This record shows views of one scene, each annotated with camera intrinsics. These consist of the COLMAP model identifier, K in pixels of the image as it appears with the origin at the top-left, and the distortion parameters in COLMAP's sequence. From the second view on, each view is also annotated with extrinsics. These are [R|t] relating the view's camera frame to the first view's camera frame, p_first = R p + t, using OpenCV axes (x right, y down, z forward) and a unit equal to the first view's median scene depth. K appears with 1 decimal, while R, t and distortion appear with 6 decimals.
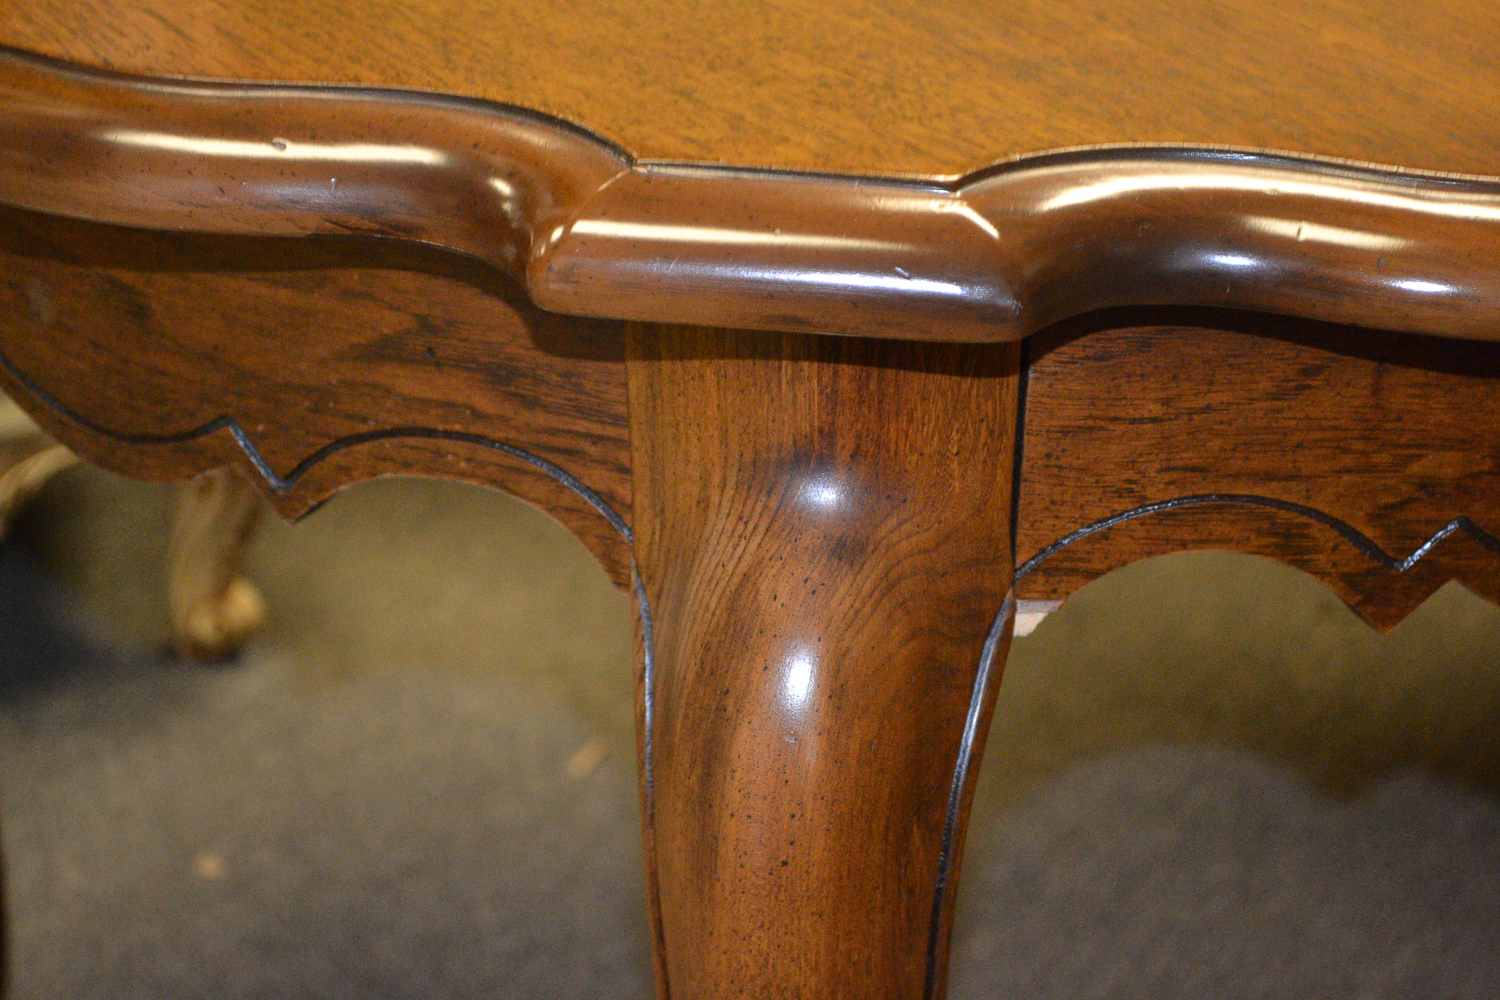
lens RADIAL K [[2977.4, 0, 745.1], [0, 2977.4, 506.3], [0, 0, 1]] dist [0.051833, 0.000000]
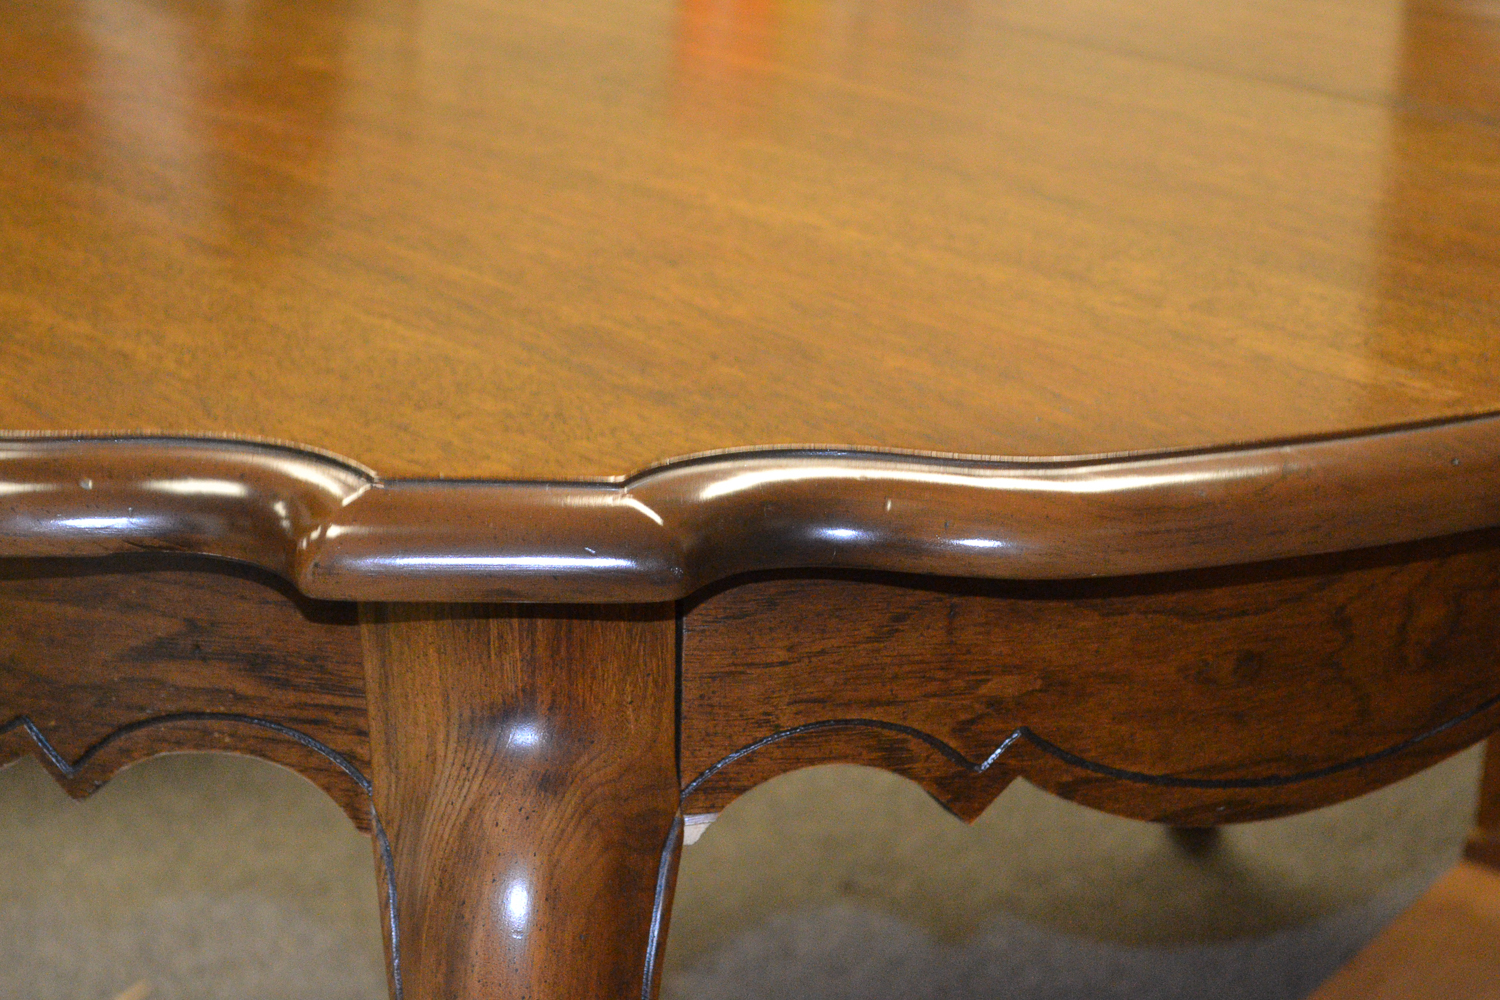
lens RADIAL K [[2941.3, 0, 702.8], [0, 2941.3, 542.7], [0, 0, 1]] dist [0.028199, 0.000000]
pose [[0.988981, -0.056615, 0.136789, -0.064898], [0.071709, 0.991554, -0.108071, 0.052899], [-0.129515, 0.116689, 0.984688, -0.238261]]
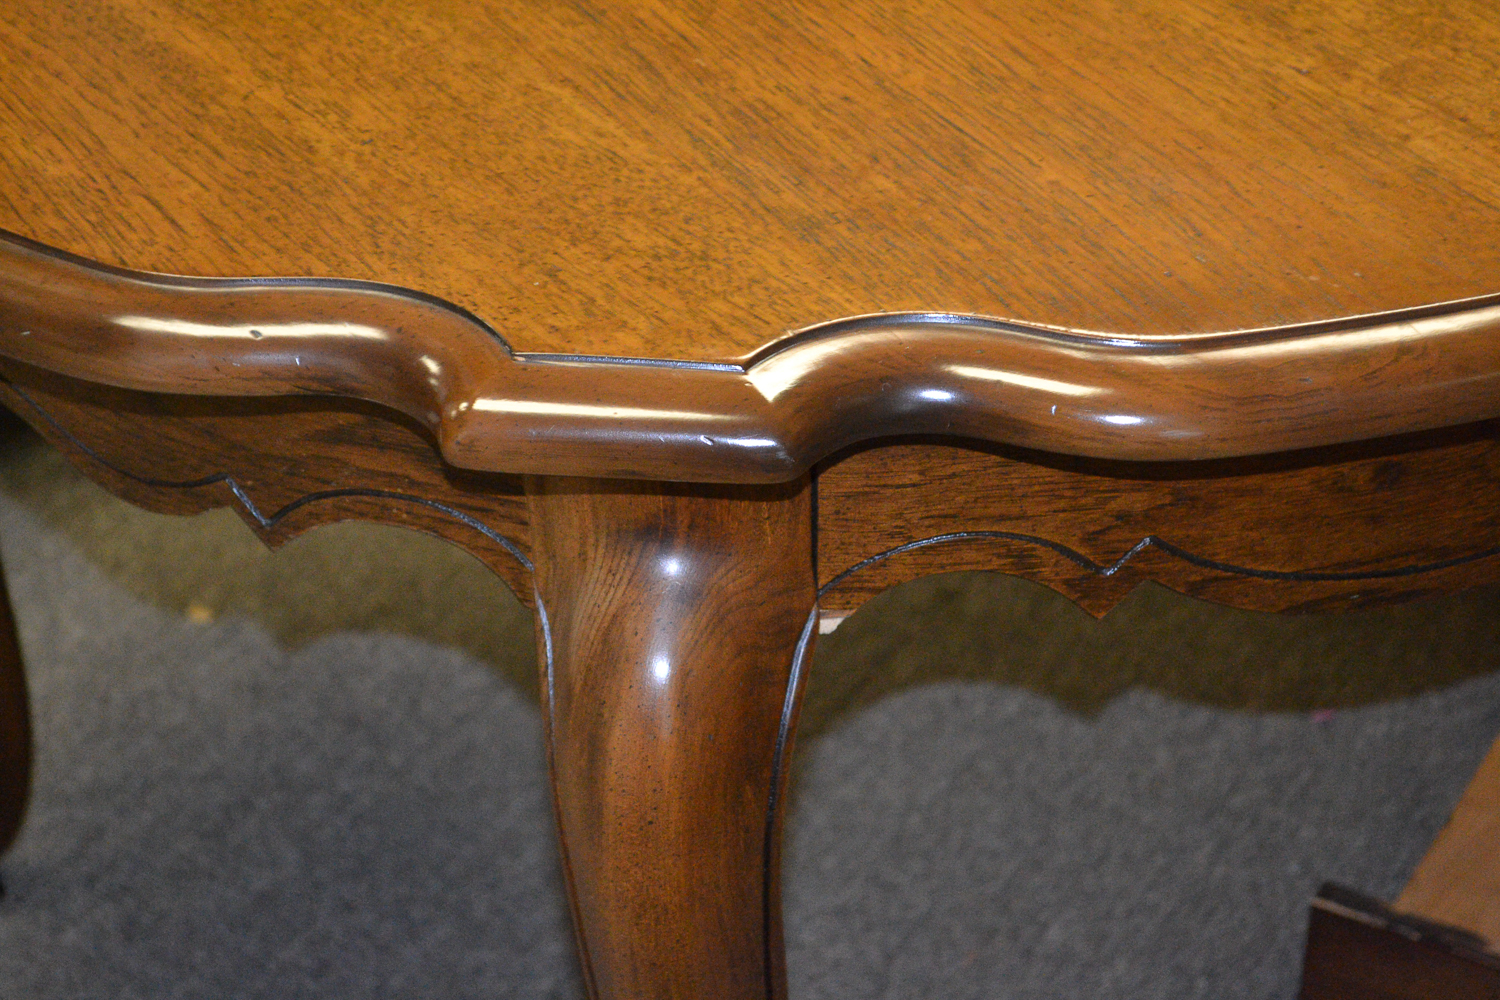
lens RADIAL K [[3374.7, 0, 718.0], [0, 3374.7, 518.2], [0, 0, 1]] dist [0.048143, 0.000000]
pose [[0.999218, -0.036510, -0.015212, 0.070846], [0.038536, 0.985284, 0.166523, -0.269354], [0.008908, -0.166979, 0.985920, -0.502845]]
